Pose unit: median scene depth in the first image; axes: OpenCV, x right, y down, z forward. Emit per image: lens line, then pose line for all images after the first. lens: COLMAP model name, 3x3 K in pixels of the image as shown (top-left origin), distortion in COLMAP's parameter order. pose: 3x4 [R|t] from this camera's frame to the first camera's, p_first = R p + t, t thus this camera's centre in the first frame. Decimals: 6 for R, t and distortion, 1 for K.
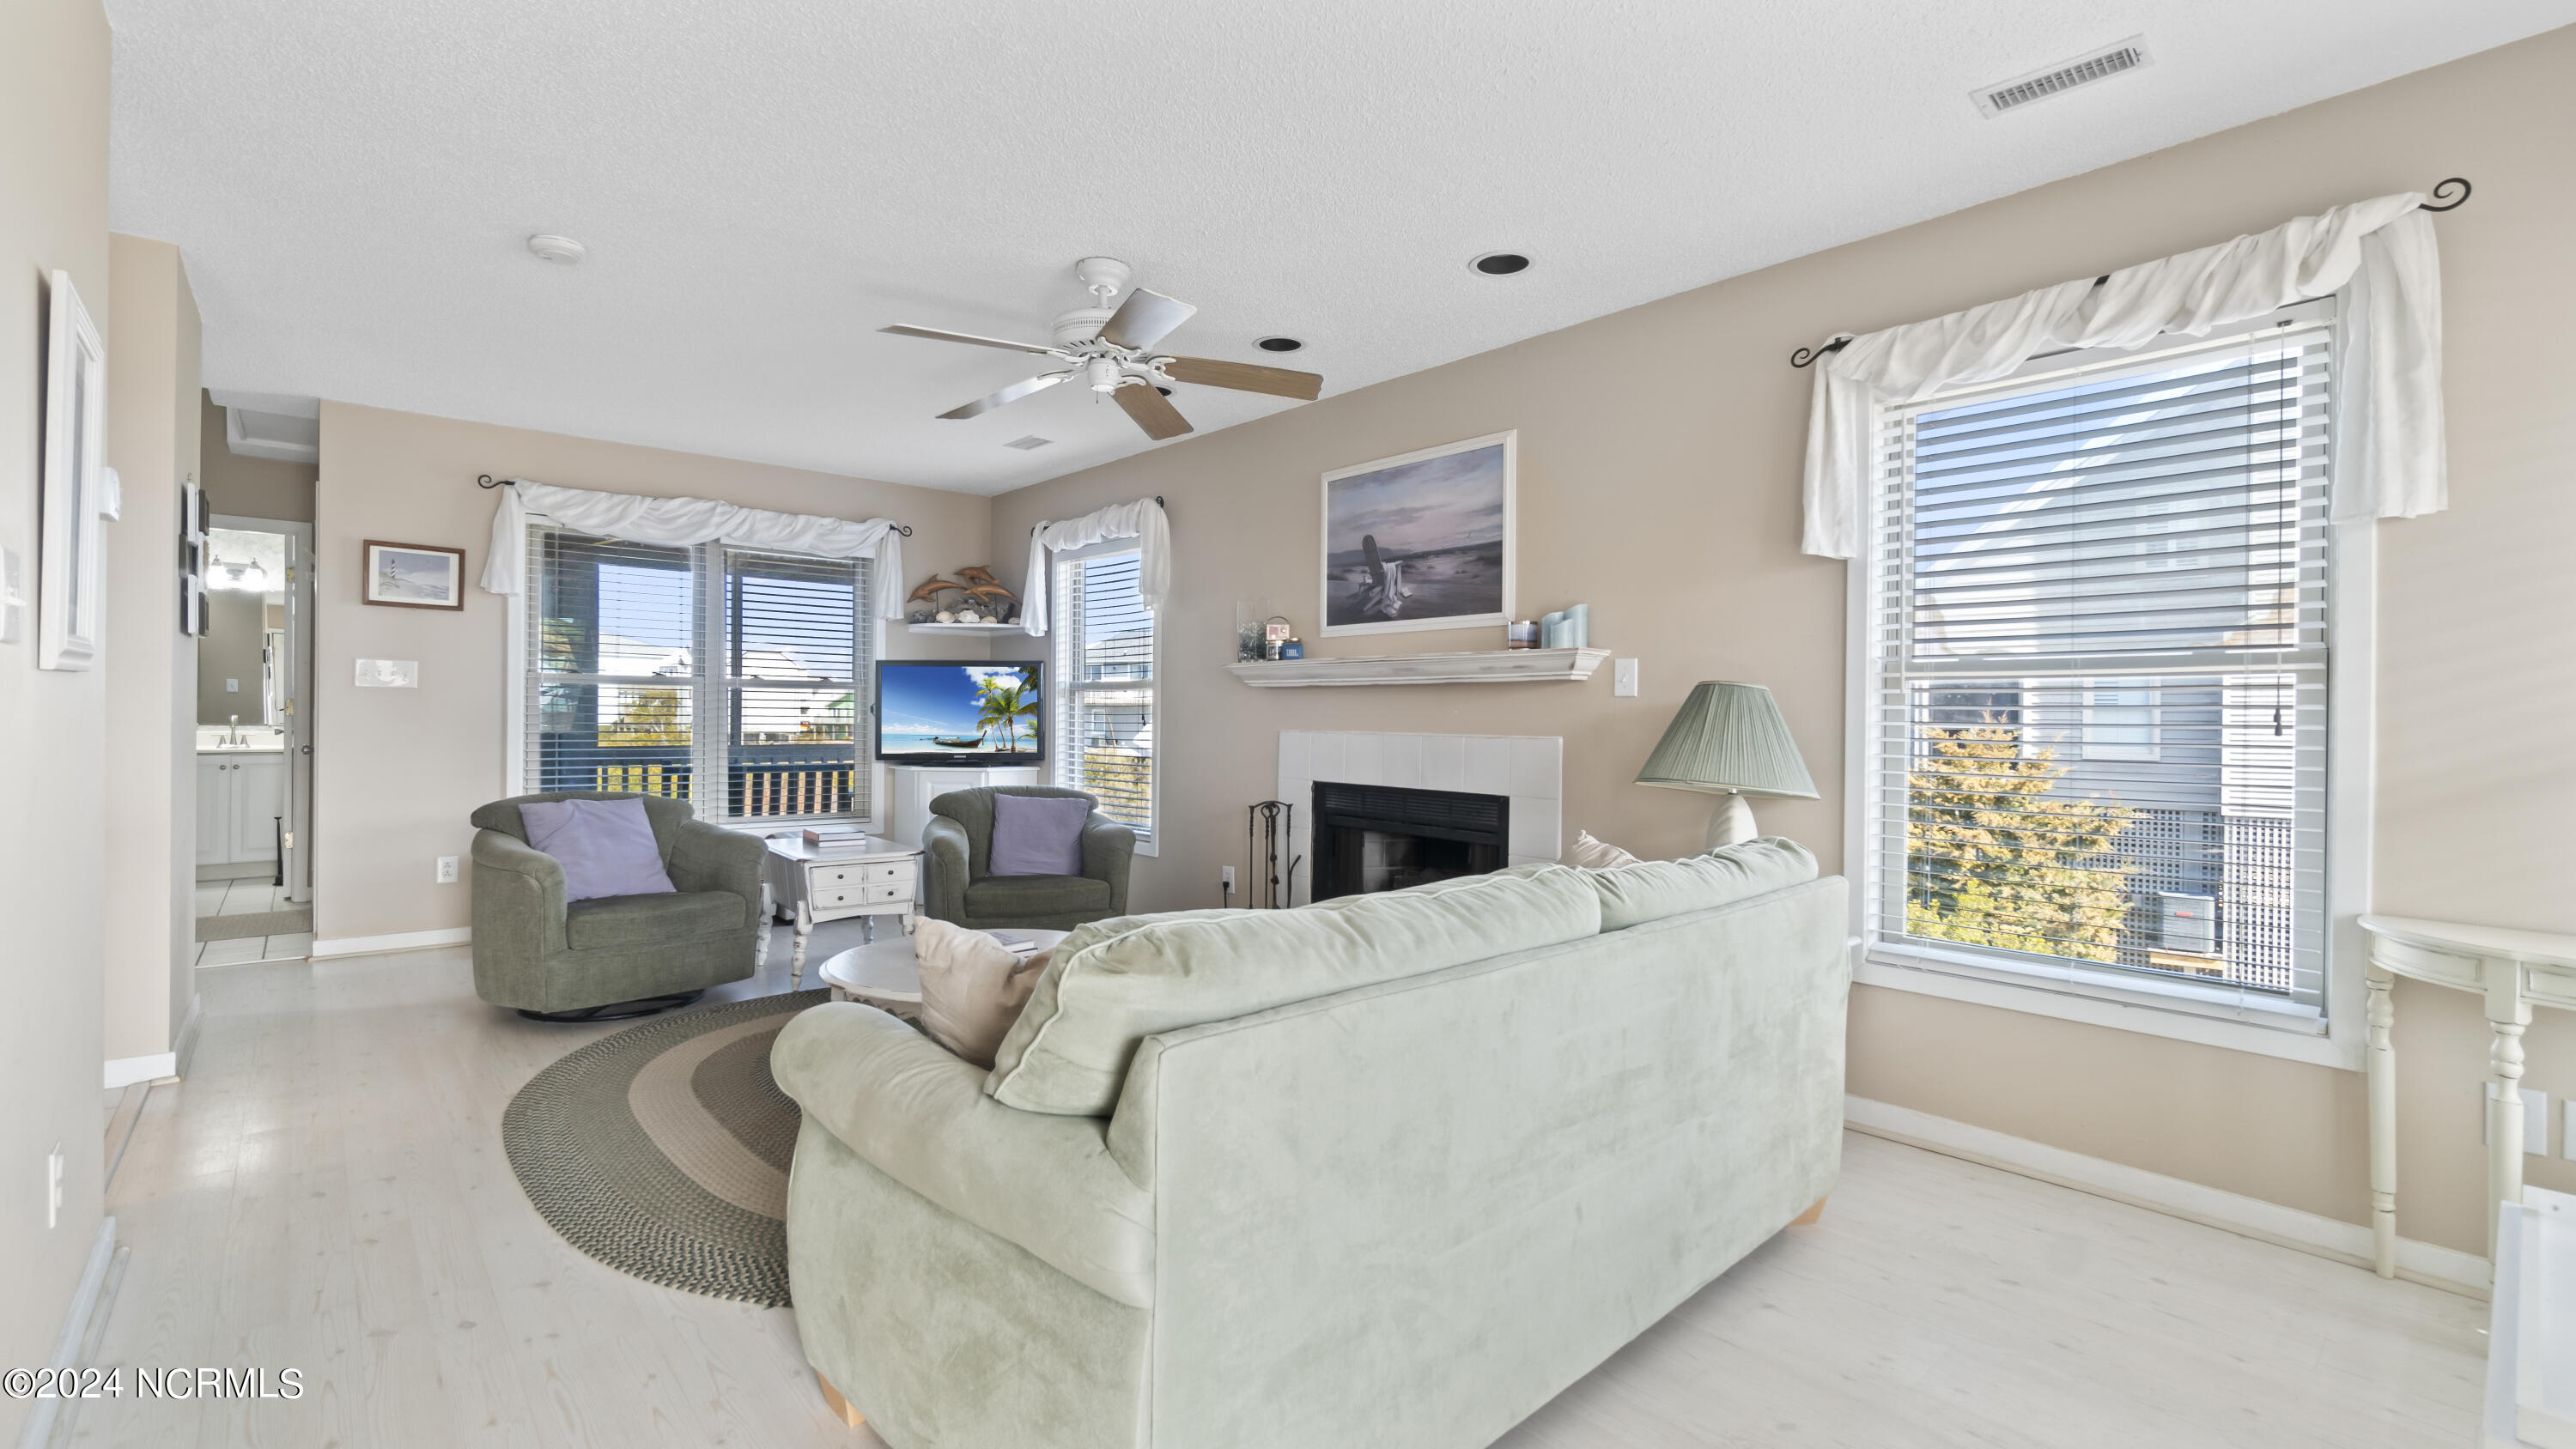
lens RADIAL K [[1131.8, 0, 1275.1], [0, 1131.8, 702.4], [0, 0, 1]] dist [-0.005165, -0.000155]
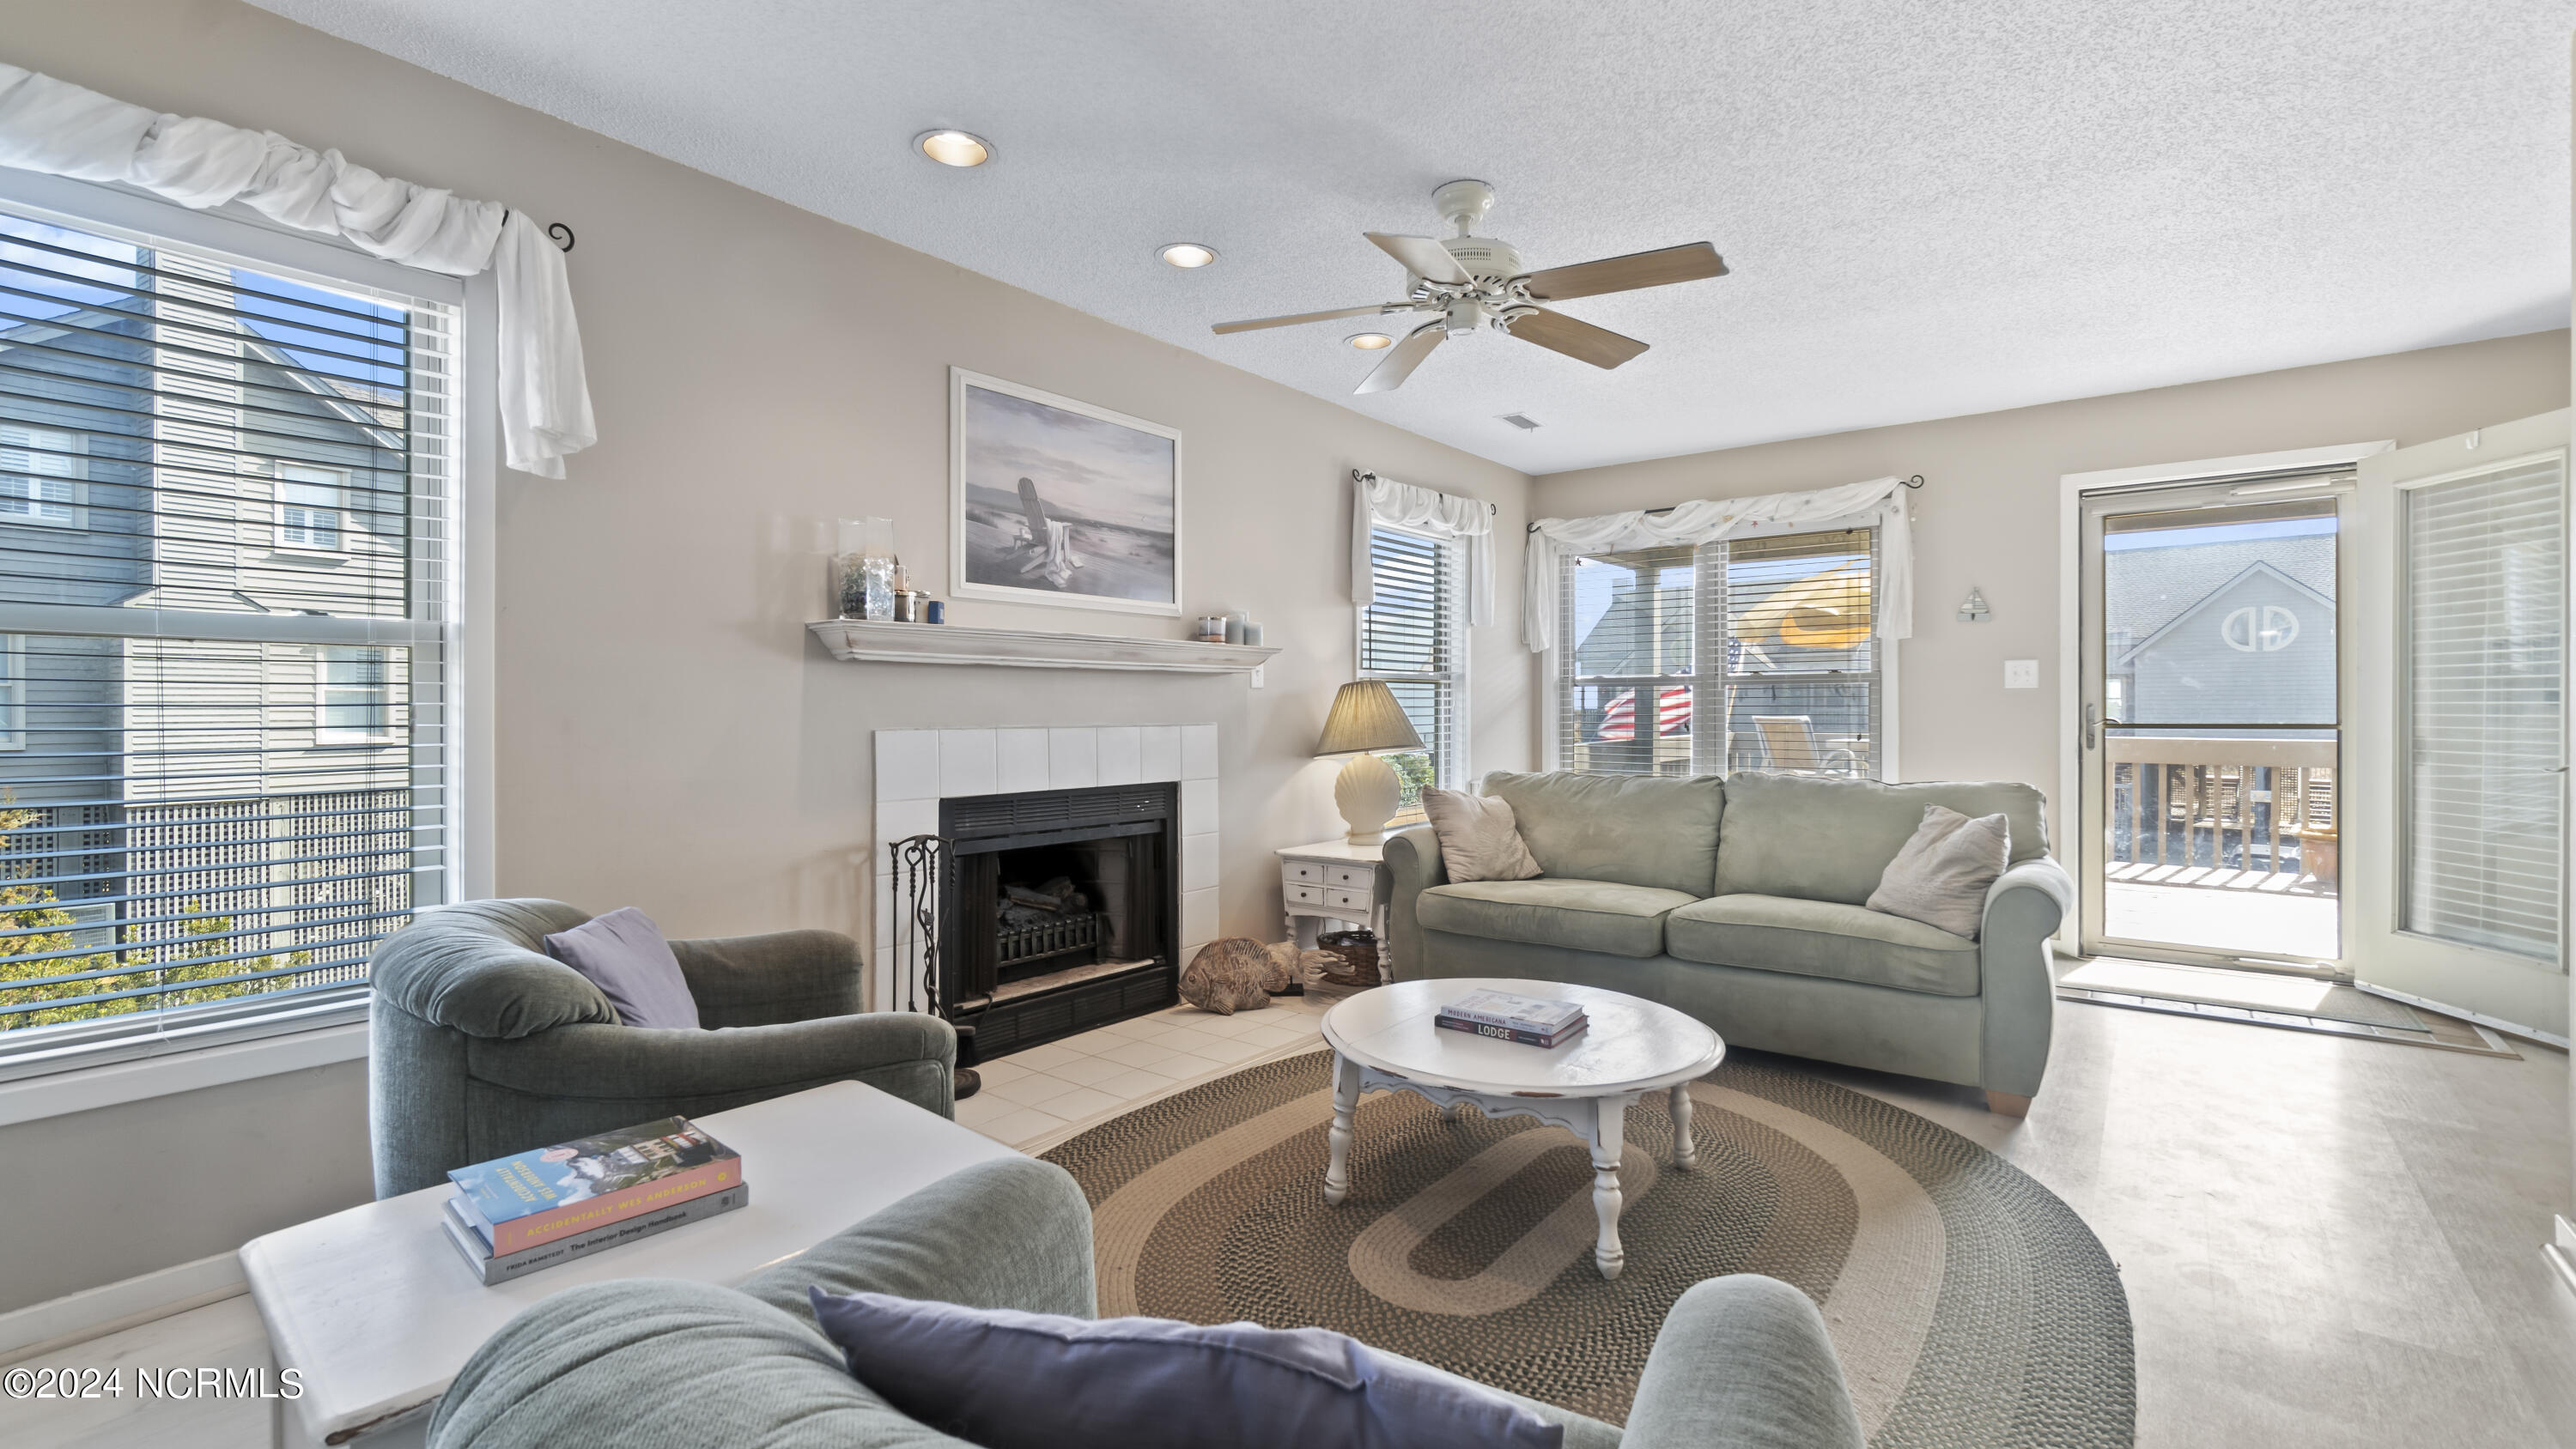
lens RADIAL K [[1131.8, 0, 1298.7], [0, 1131.8, 712.6], [0, 0, 1]] dist [-0.005165, -0.000155]
pose [[-0.206345, -0.015291, 0.978360, -0.706030], [-0.013990, 0.999822, 0.012676, 0.004026], [-0.978379, -0.011071, -0.206522, 0.931147]]
